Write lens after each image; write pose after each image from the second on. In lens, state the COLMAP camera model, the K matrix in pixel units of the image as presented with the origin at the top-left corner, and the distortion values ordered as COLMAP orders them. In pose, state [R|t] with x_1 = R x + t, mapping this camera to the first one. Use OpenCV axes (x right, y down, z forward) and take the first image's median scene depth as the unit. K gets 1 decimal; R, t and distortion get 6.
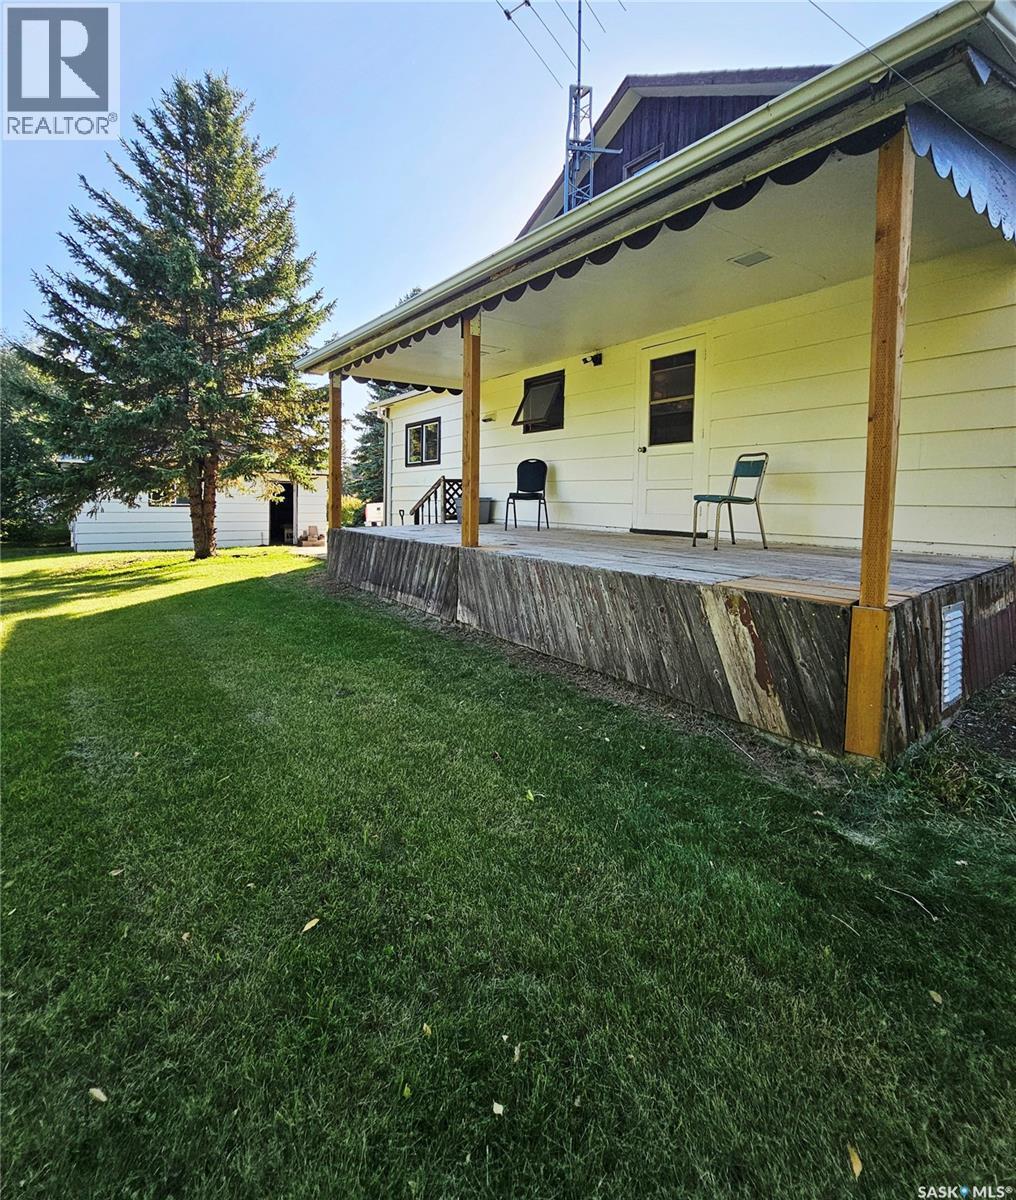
lens RADIAL K [[560.8, 0, 501.8], [0, 560.8, 525.4], [0, 0, 1]] dist [-0.004844, 0.001077]
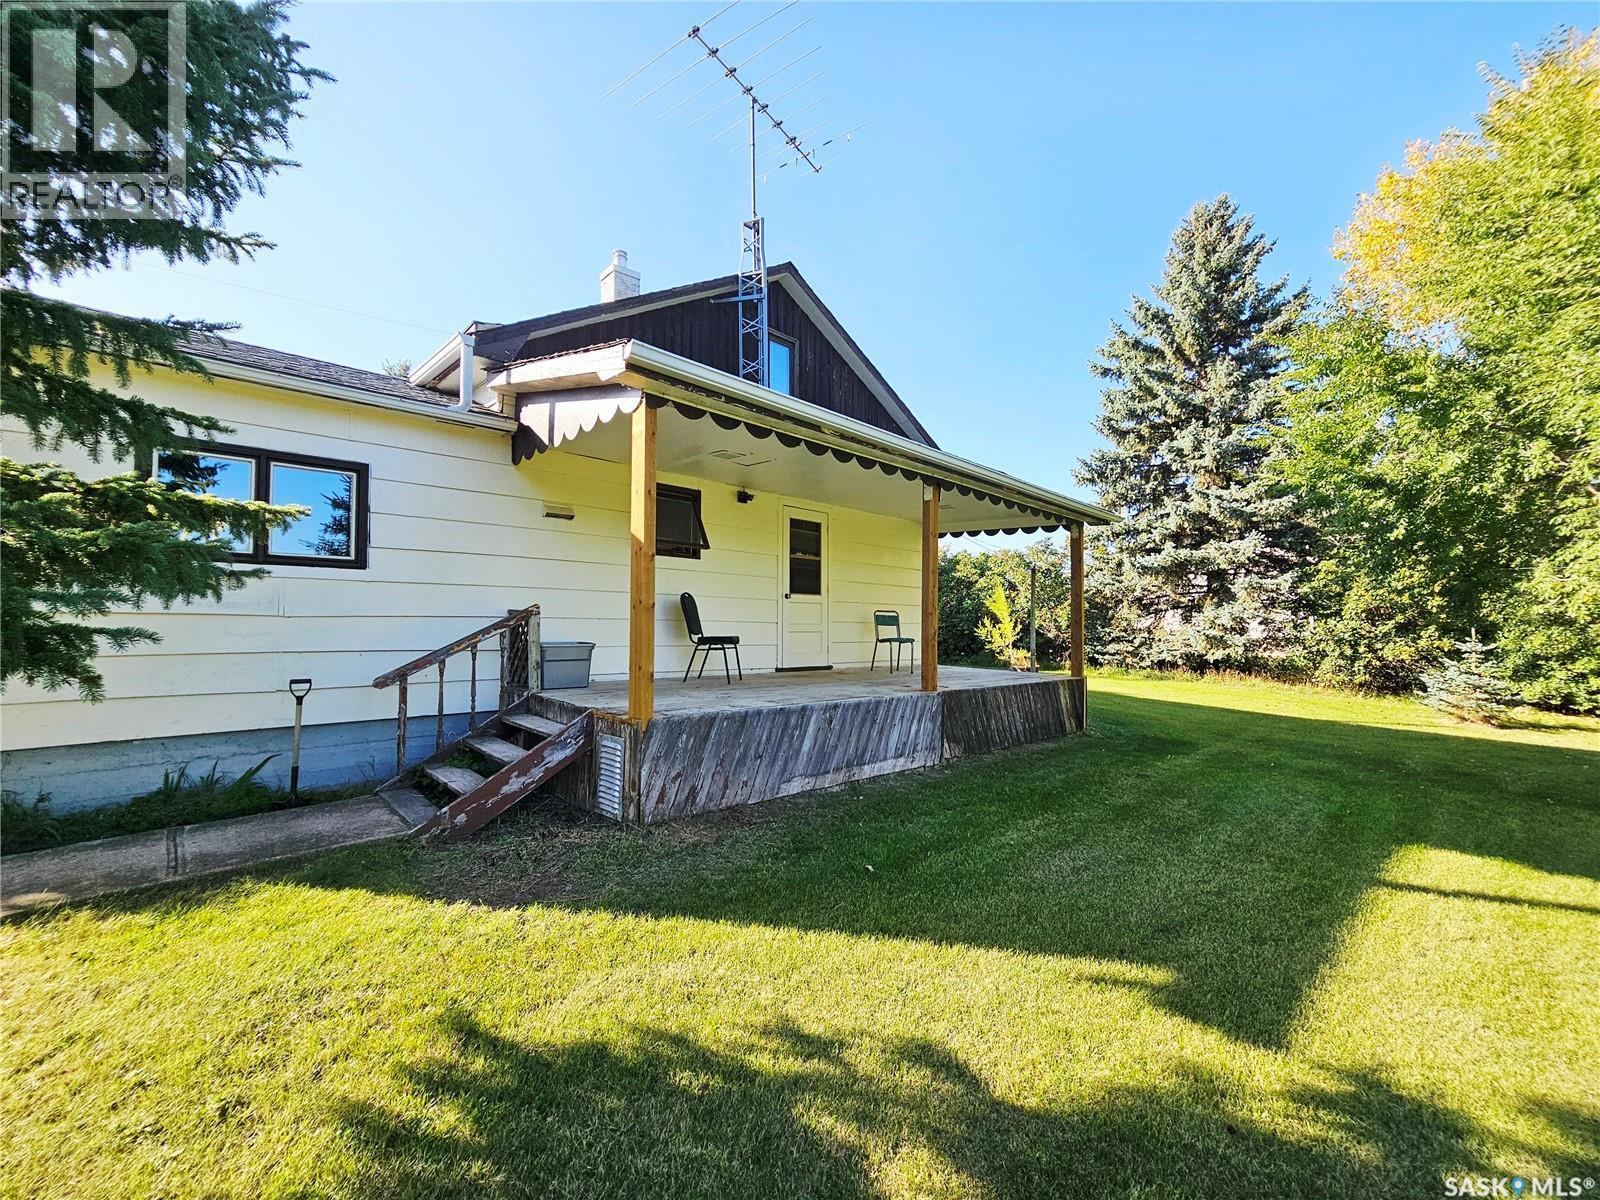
lens RADIAL K [[661.2, 0, 806.3], [0, 661.2, 612.1], [0, 0, 1]] dist [-0.002299, -0.000936]
pose [[-0.113767, 0.012078, 0.993434, -1.051855], [0.036482, 0.999303, -0.007971, -0.091100], [-0.992837, 0.035336, -0.114128, 1.113324]]
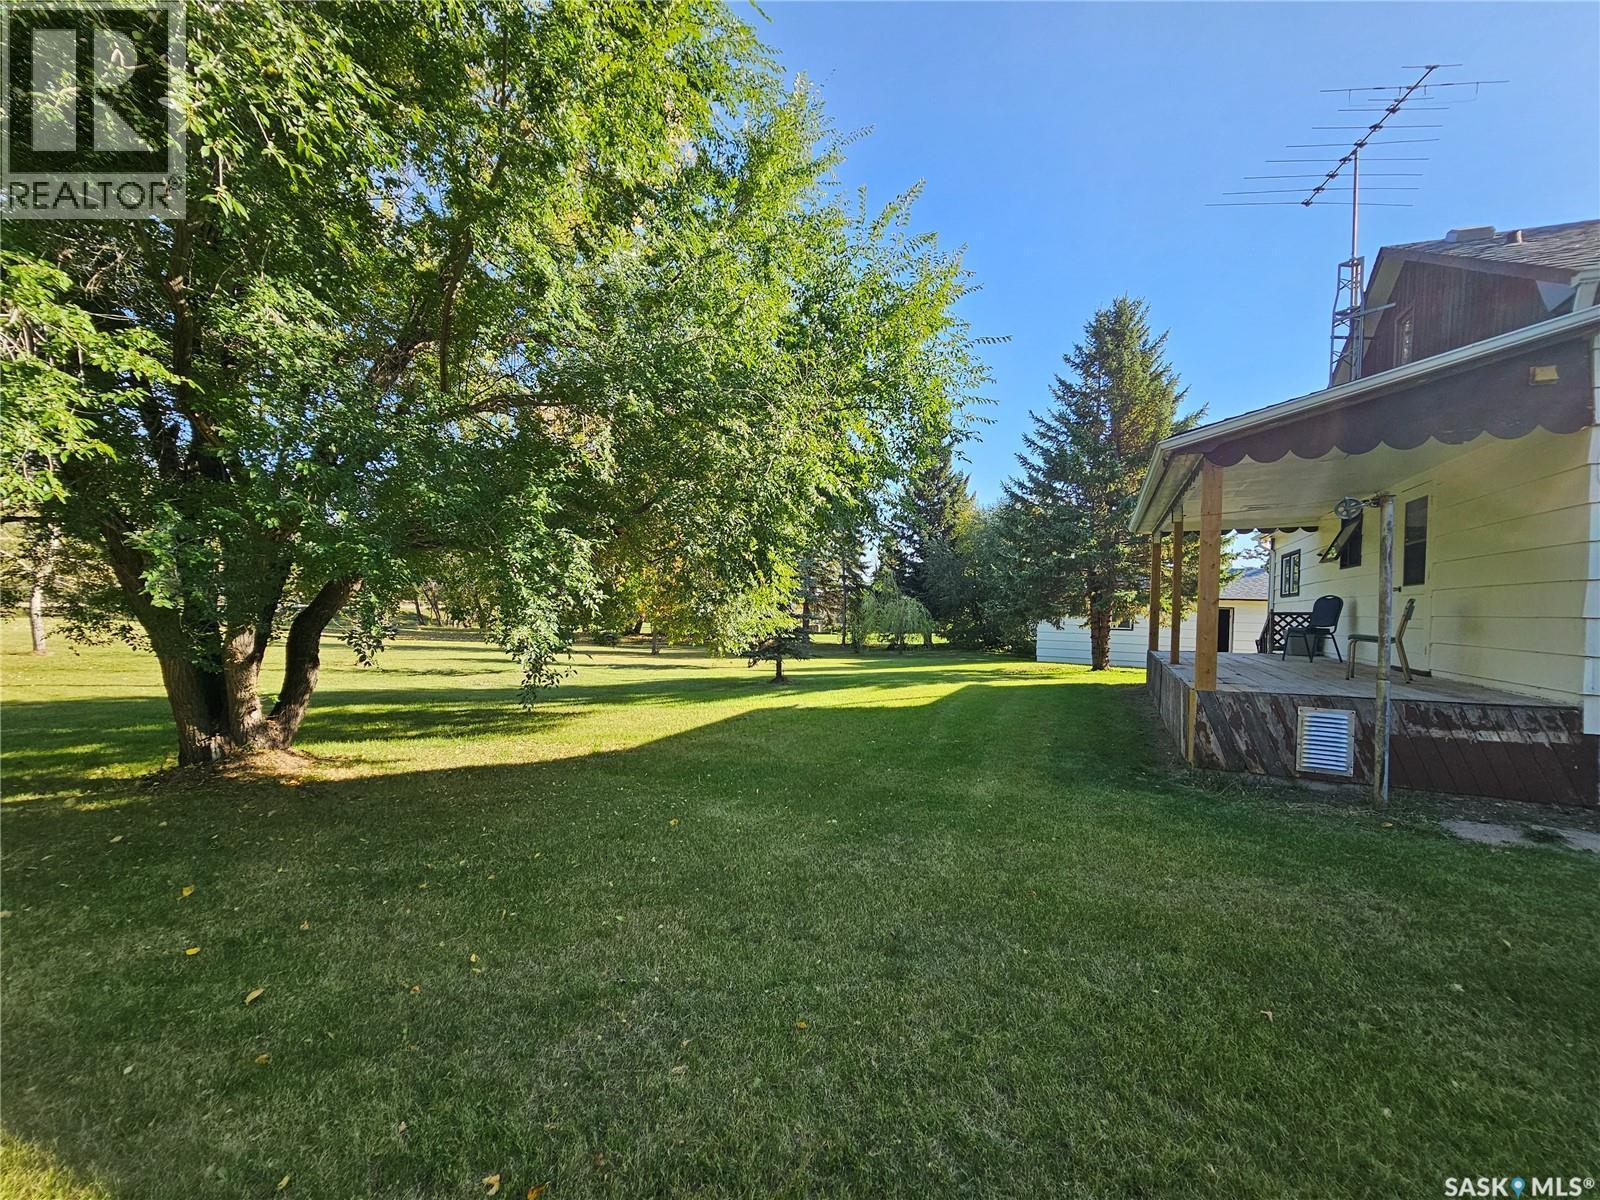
lens RADIAL K [[661.2, 0, 806.3], [0, 661.2, 612.1], [0, 0, 1]] dist [-0.002299, -0.000936]
pose [[0.478347, 0.010353, -0.878110, 0.793171], [-0.062915, 0.997765, -0.022509, 0.003388], [0.875915, 0.066013, 0.477929, -0.527175]]
